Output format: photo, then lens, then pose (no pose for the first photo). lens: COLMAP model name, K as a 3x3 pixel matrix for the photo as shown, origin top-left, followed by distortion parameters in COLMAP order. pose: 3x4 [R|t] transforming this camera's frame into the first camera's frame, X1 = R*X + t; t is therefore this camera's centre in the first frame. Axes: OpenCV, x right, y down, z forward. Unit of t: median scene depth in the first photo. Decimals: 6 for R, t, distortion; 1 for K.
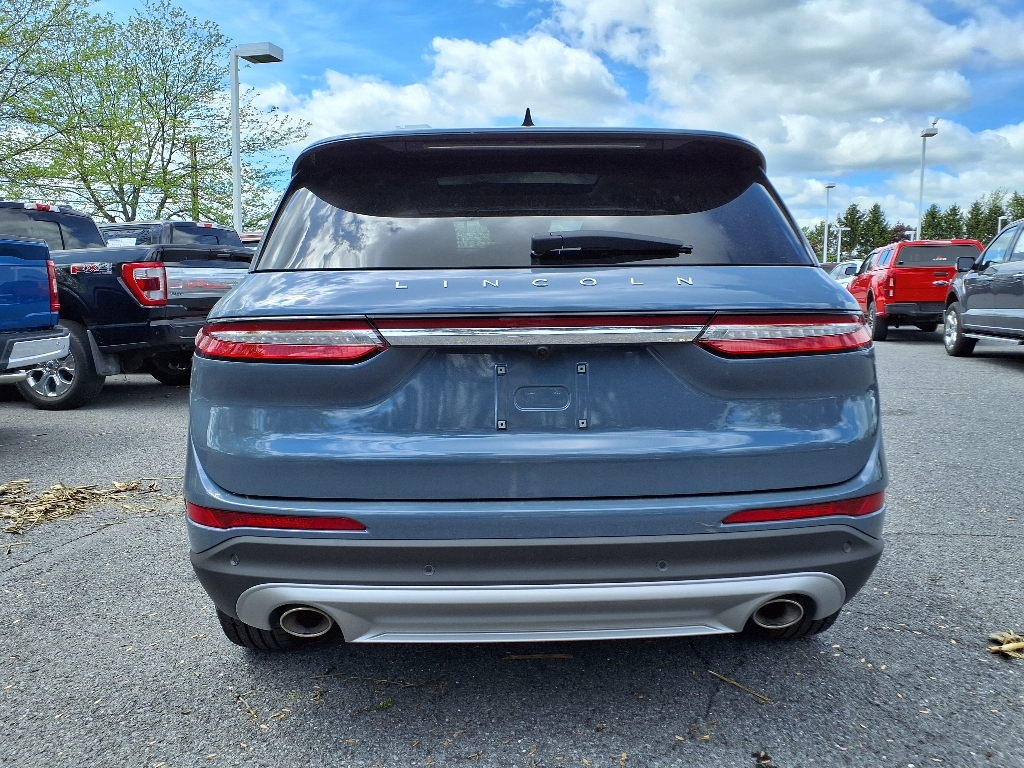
lens RADIAL K [[864.5, 0, 526.9], [0, 864.5, 381.3], [0, 0, 1]] dist [0.040442, -0.008383]
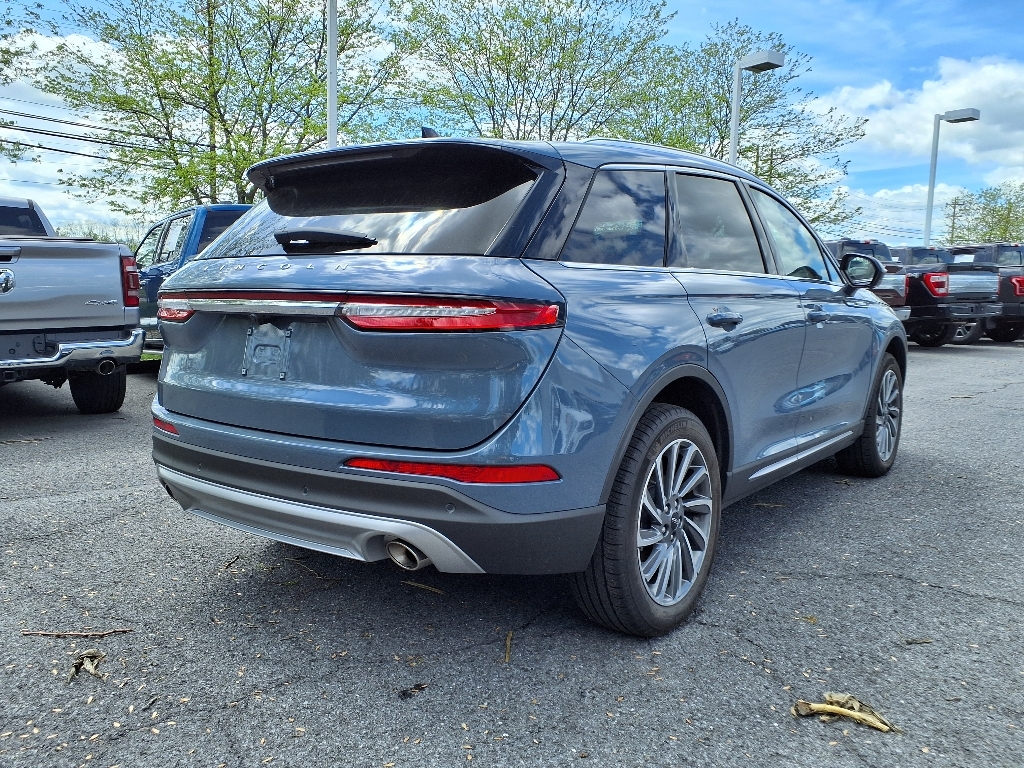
lens RADIAL K [[864.5, 0, 526.9], [0, 864.5, 381.3], [0, 0, 1]] dist [0.040442, -0.008383]
pose [[0.781037, 0.090680, -0.617866, 0.065074], [-0.093083, 0.995253, 0.028402, -0.000763], [0.617508, 0.035329, 0.785770, 0.011521]]
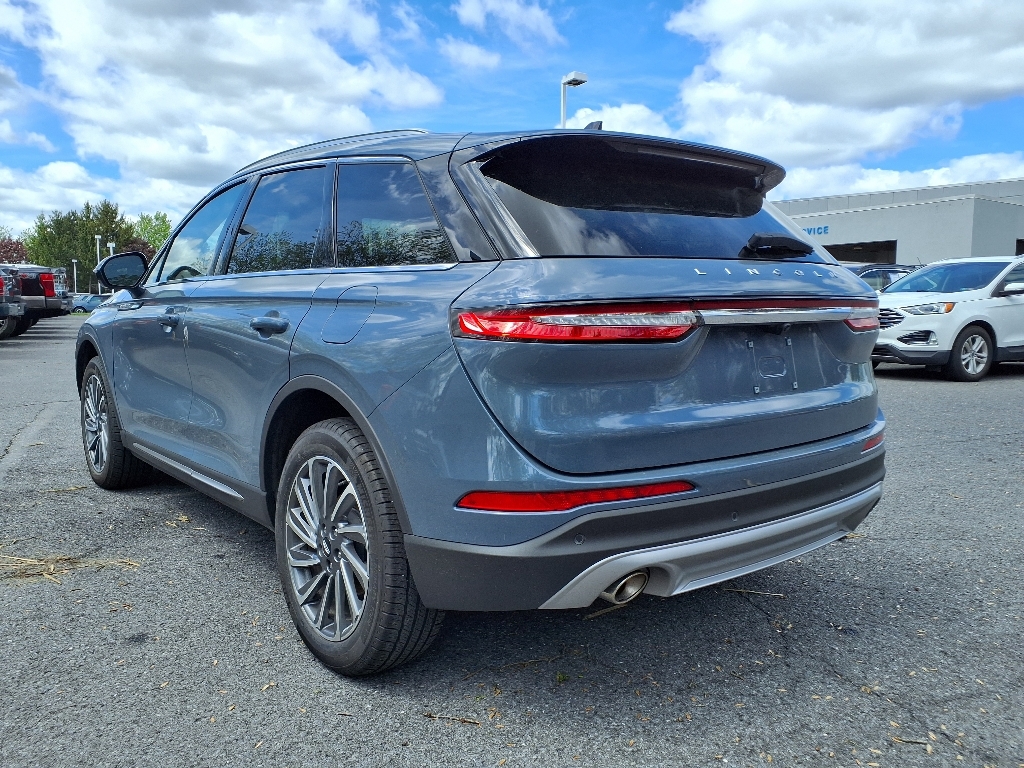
lens RADIAL K [[864.5, 0, 526.9], [0, 864.5, 381.3], [0, 0, 1]] dist [0.040442, -0.008383]
pose [[0.778900, -0.056273, 0.624619, -0.056180], [0.066272, 0.997775, 0.007250, 0.000550], [-0.623637, 0.035747, 0.780896, 0.013775]]
